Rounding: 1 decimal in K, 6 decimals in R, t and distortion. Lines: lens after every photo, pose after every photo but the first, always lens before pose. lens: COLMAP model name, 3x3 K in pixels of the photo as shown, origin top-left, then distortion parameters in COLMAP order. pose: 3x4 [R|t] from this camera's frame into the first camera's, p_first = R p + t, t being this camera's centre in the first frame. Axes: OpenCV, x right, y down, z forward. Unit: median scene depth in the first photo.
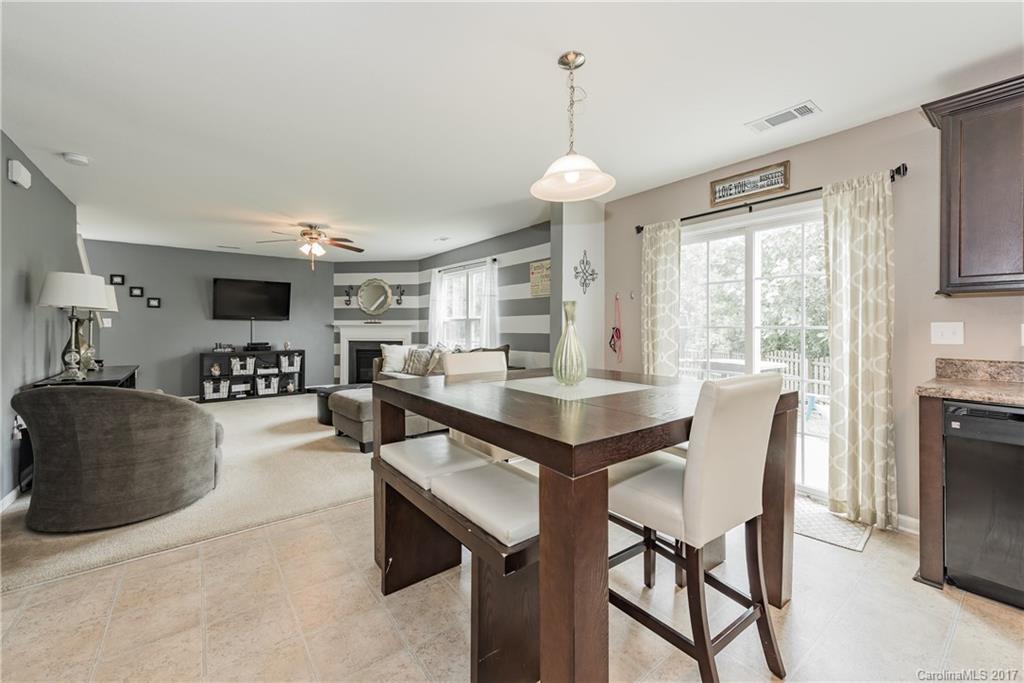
lens RADIAL K [[415.9, 0, 517.4], [0, 415.9, 324.4], [0, 0, 1]] dist [0.002325, -0.000039]
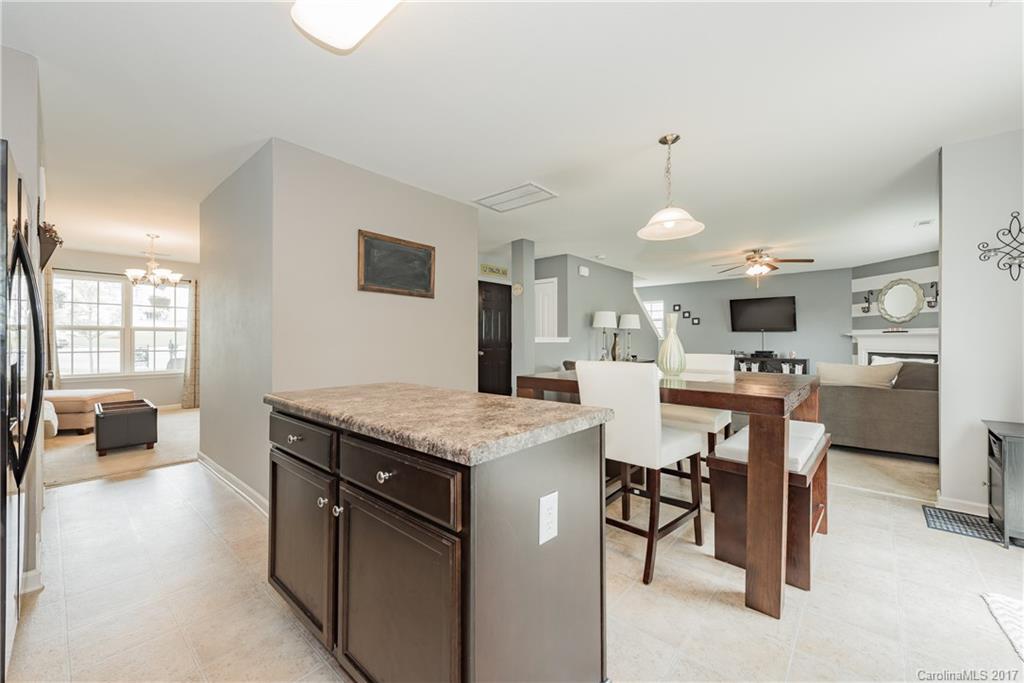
lens RADIAL K [[406.8, 0, 491.9], [0, 406.8, 343.4], [0, 0, 1]] dist [0.013664, 0.000032]
pose [[0.165949, 0.007075, -0.986109, 0.415665], [0.008470, 0.999927, 0.008600, 0.007127], [0.986098, -0.009780, 0.165877, 0.059405]]
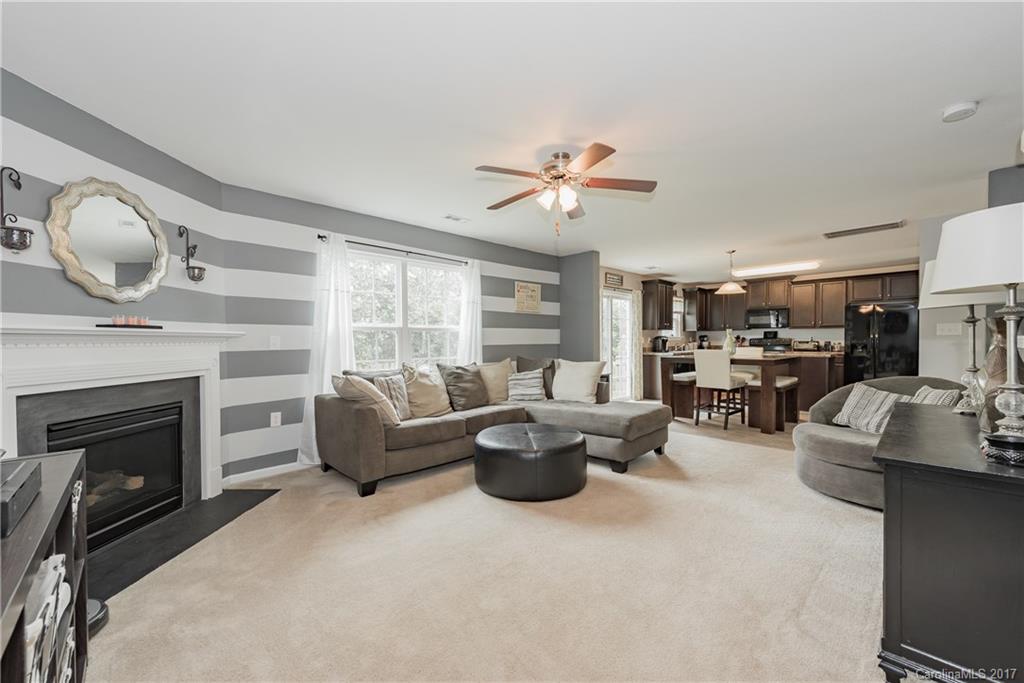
lens RADIAL K [[398.8, 0, 509.2], [0, 398.8, 338.6], [0, 0, 1]] dist [0.010995, -0.000146]
pose [[-0.102756, 0.001769, 0.994705, -0.818233], [-0.002081, 0.999996, -0.001994, 0.006705], [-0.994704, -0.002275, -0.102752, 0.899678]]
